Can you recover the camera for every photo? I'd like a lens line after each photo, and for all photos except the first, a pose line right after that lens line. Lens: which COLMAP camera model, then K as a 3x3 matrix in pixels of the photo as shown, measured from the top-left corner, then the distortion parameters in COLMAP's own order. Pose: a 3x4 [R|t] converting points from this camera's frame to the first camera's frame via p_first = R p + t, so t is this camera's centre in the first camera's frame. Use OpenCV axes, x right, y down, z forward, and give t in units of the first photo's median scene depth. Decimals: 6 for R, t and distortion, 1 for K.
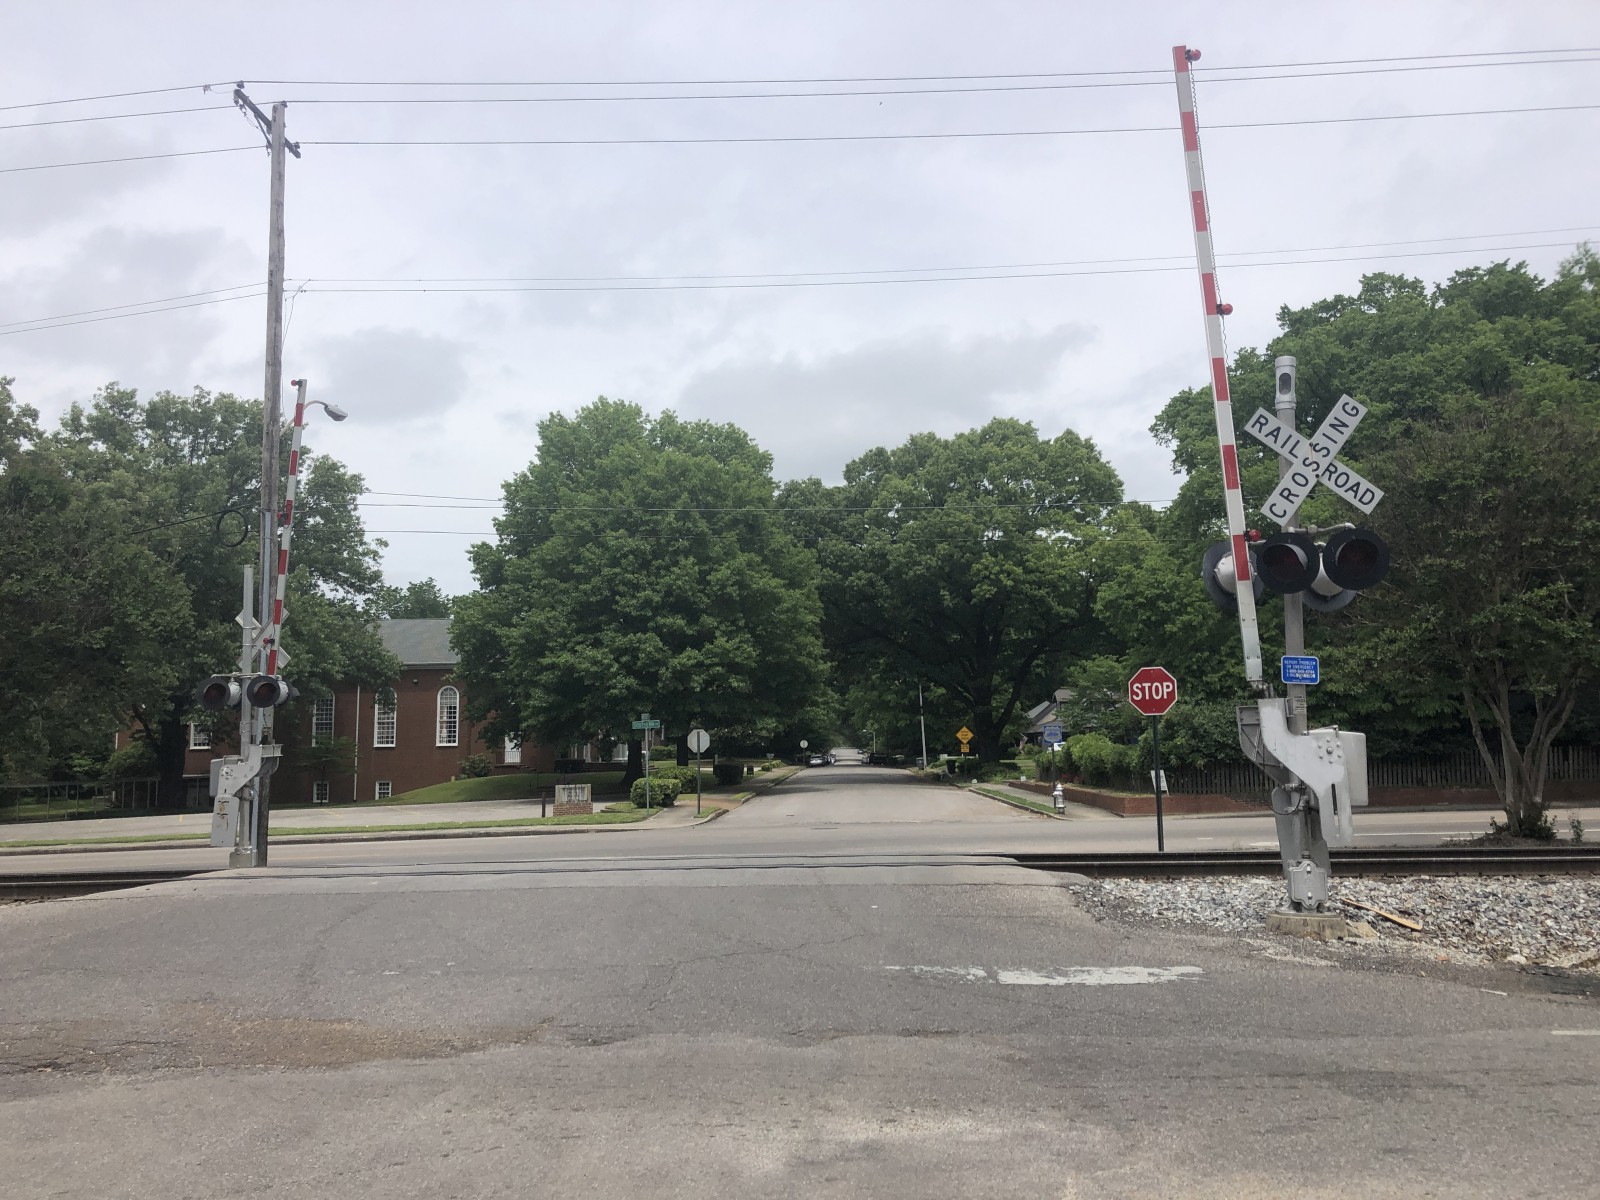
lens RADIAL K [[1285.5, 0, 792.5], [0, 1285.5, 587.6], [0, 0, 1]] dist [0.039359, -0.042623]
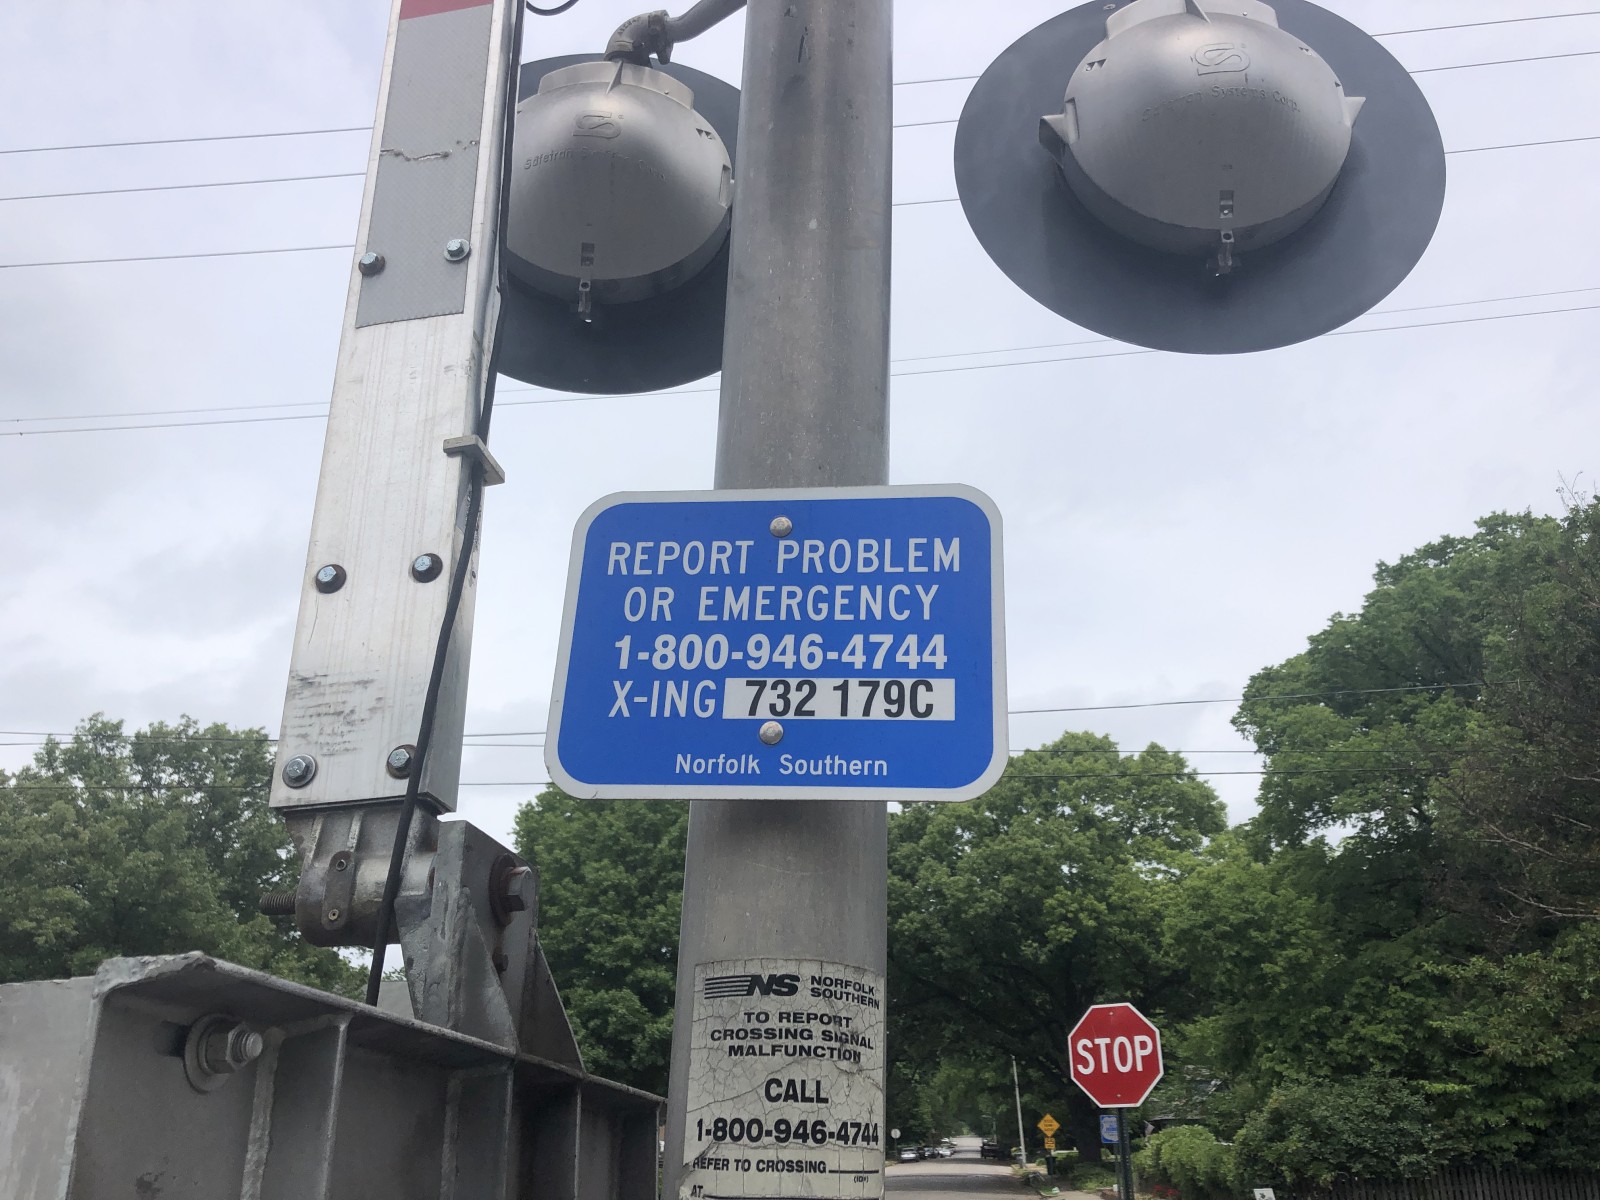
lens RADIAL K [[1285.5, 0, 822.3], [0, 1285.5, 588.0], [0, 0, 1]] dist [0.039359, -0.042623]
pose [[0.997234, -0.027975, -0.068862, 0.070762], [0.008166, 0.962095, -0.272591, 0.014697], [0.073878, 0.271274, 0.959663, 0.163431]]
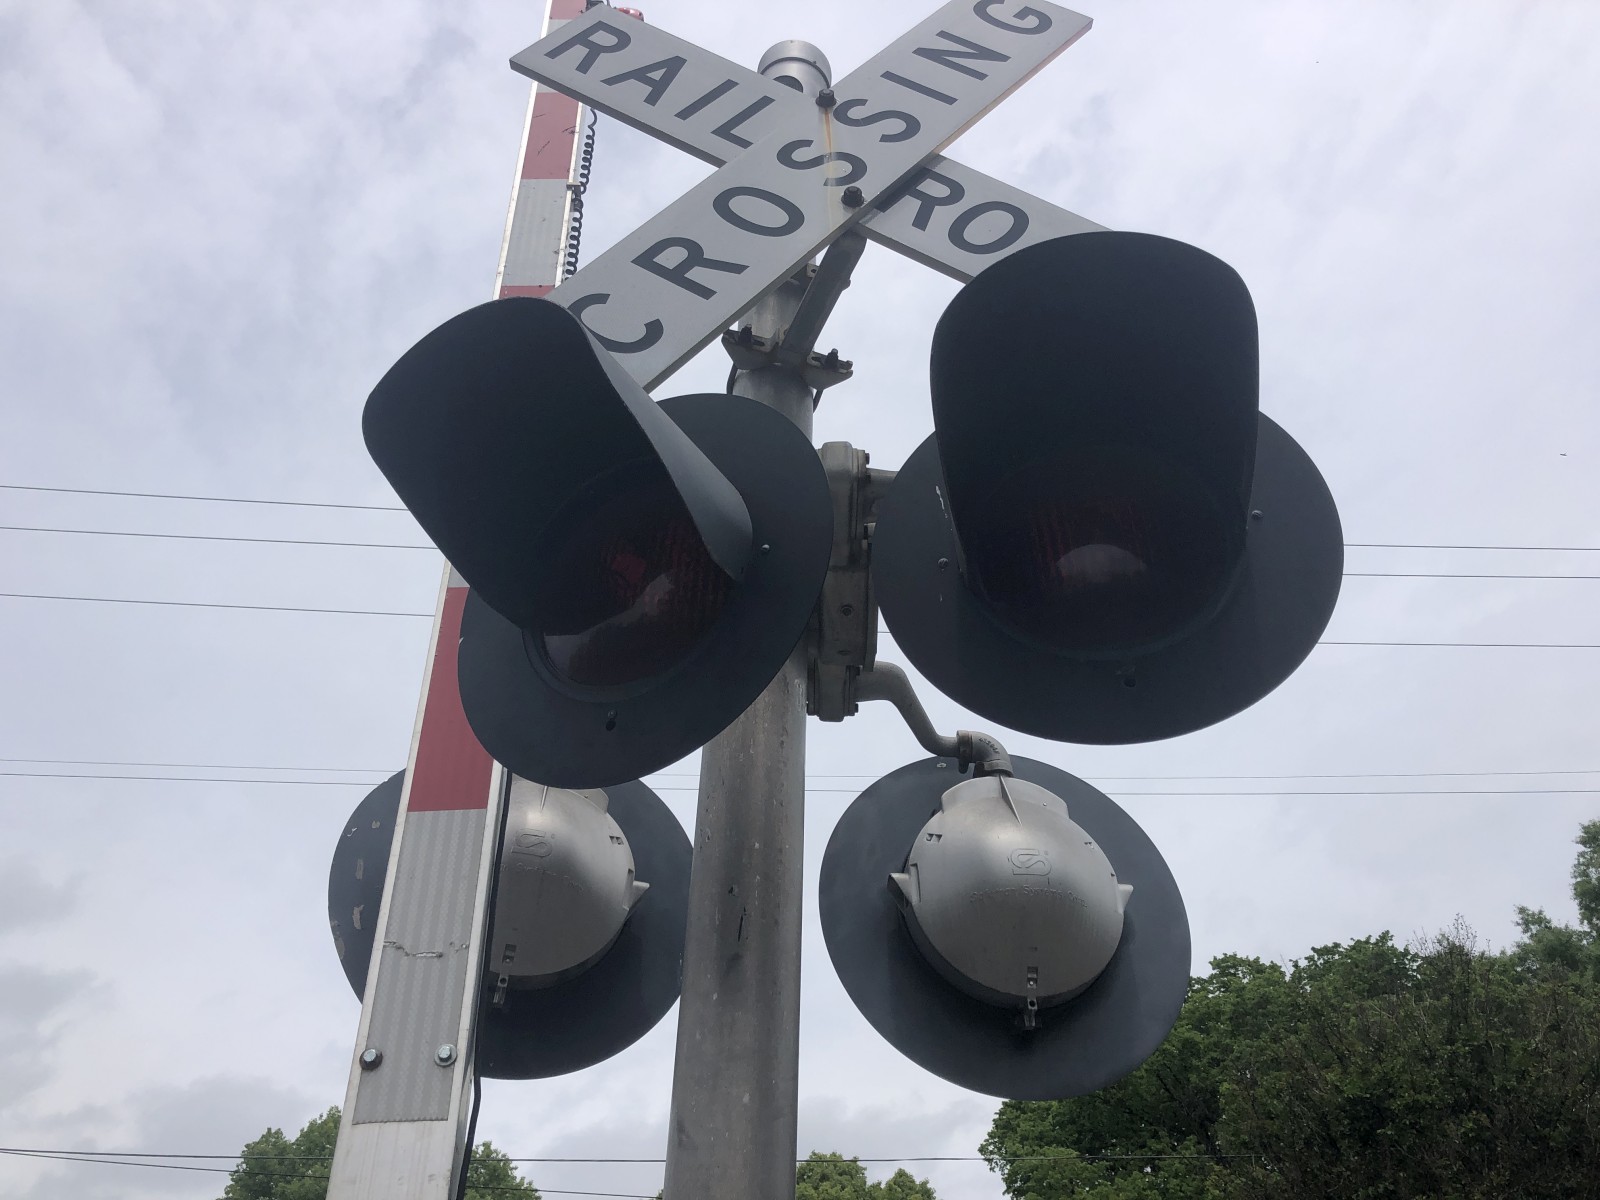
lens RADIAL K [[1285.5, 0, 806.6], [0, 1285.5, 600.6], [0, 0, 1]] dist [0.039359, -0.042623]
pose [[0.993308, 0.070467, 0.091510, 0.067542], [-0.011406, 0.848285, -0.529418, 0.009265], [-0.114933, 0.524831, 0.843412, 0.153622]]
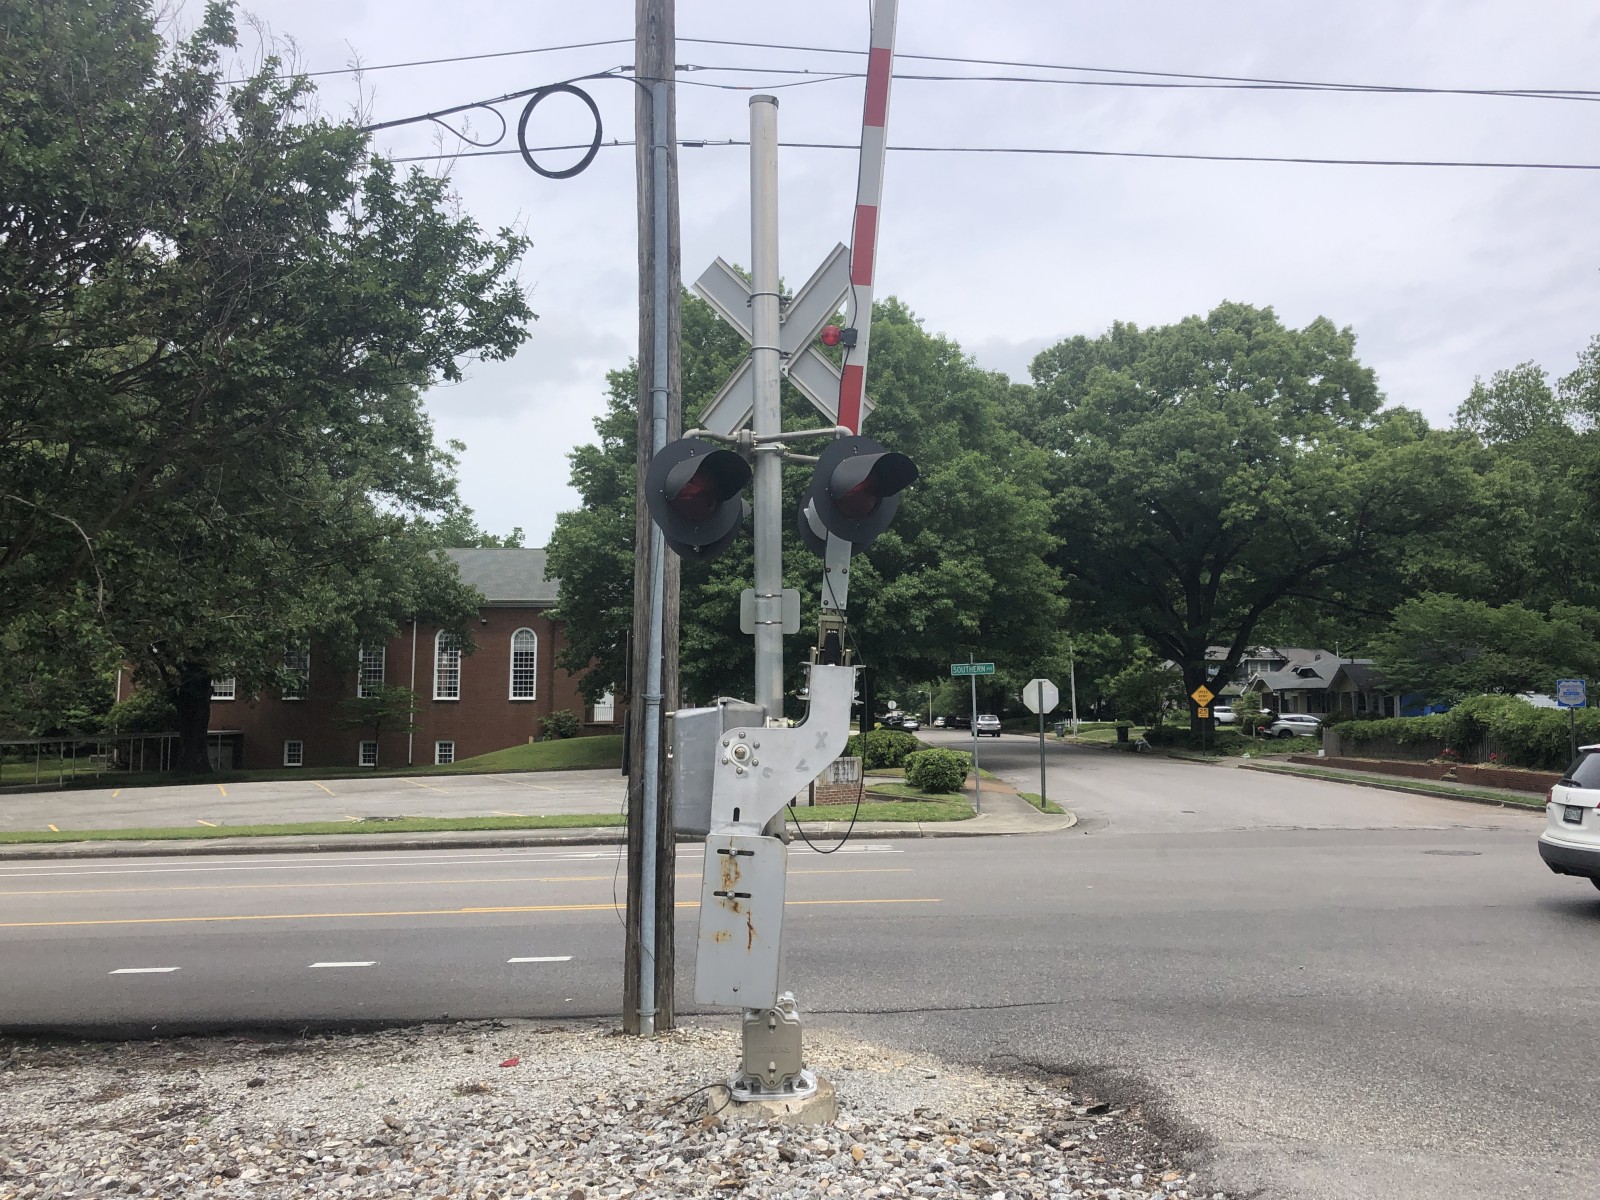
lens RADIAL K [[1326.6, 0, 811.2], [0, 1326.6, 605.5], [0, 0, 1]] dist [0.039541, -0.008303]
pose [[0.999850, 0.015111, 0.008478, -0.136796], [-0.015484, 0.998833, 0.045739, 0.030332], [-0.007777, -0.045864, 0.998917, 0.224055]]
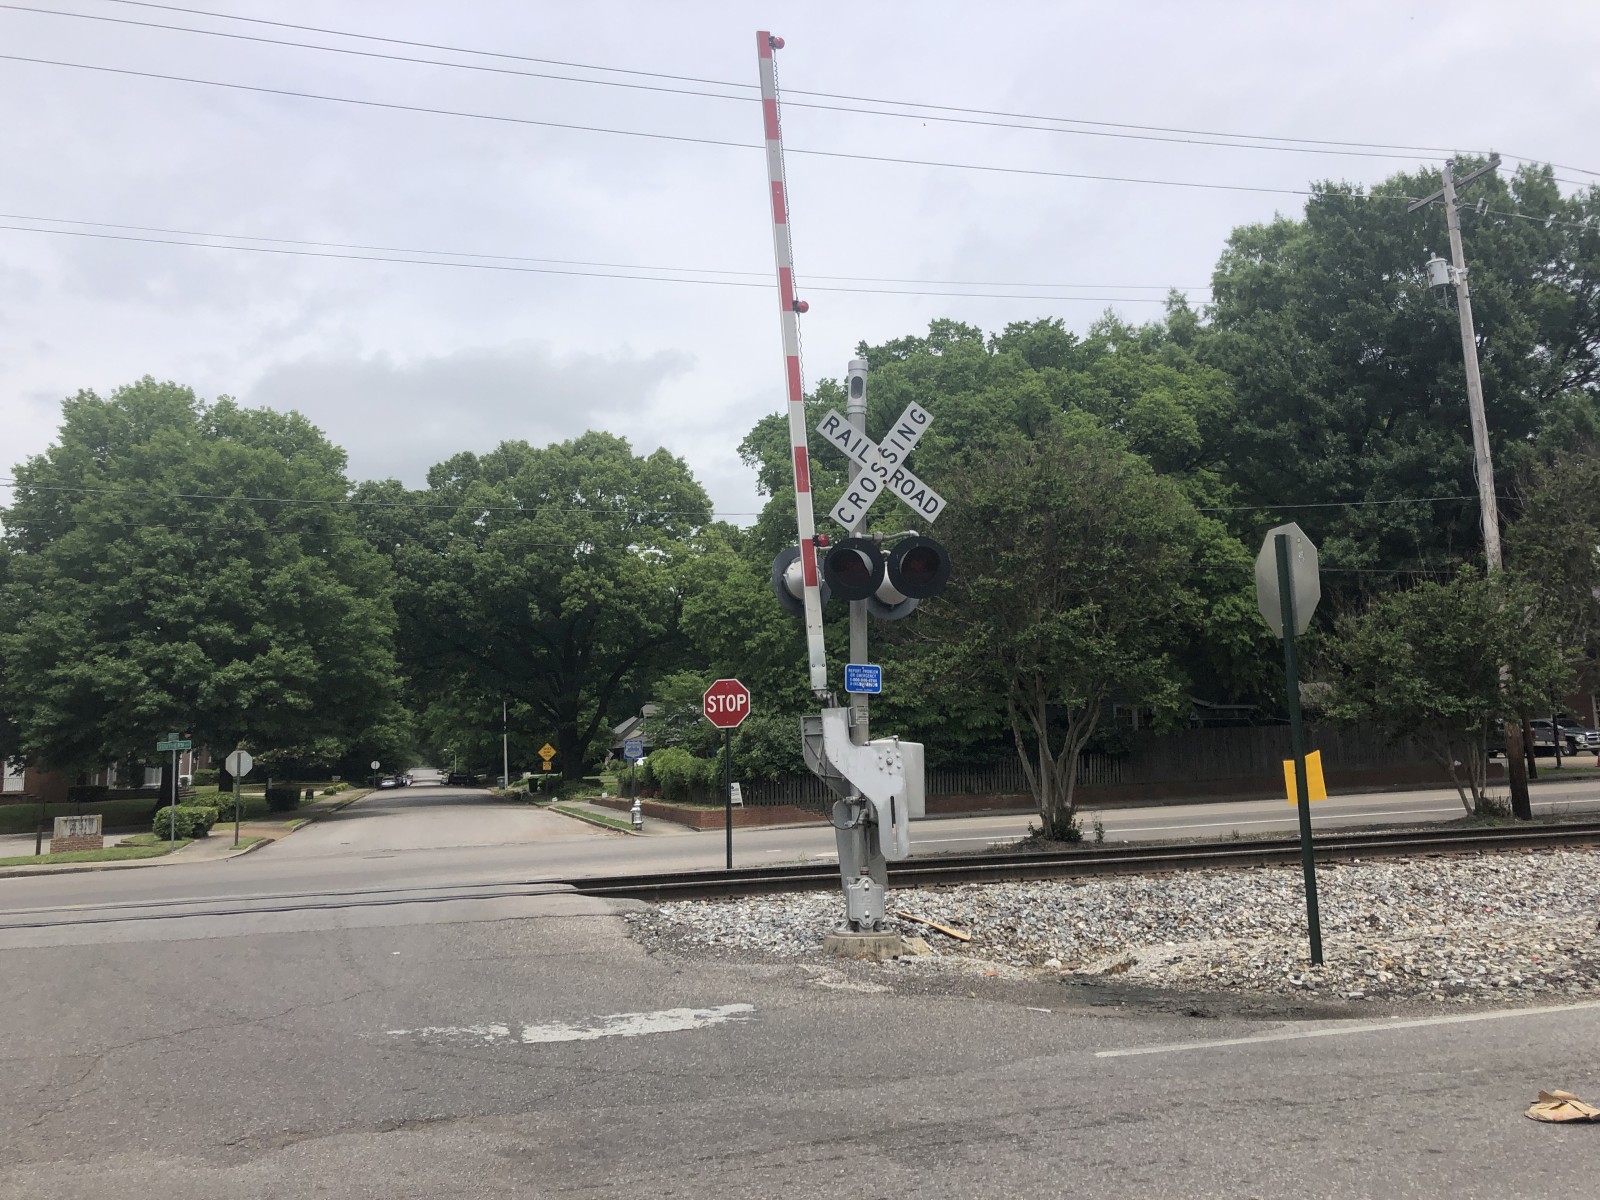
lens RADIAL K [[1285.5, 0, 804.1], [0, 1285.5, 575.9], [0, 0, 1]] dist [0.039359, -0.042623]
pose [[0.948179, 0.032359, 0.316084, 0.007039], [-0.025384, 0.999335, -0.026161, 0.002142], [-0.316720, 0.016782, 0.948371, 0.016134]]
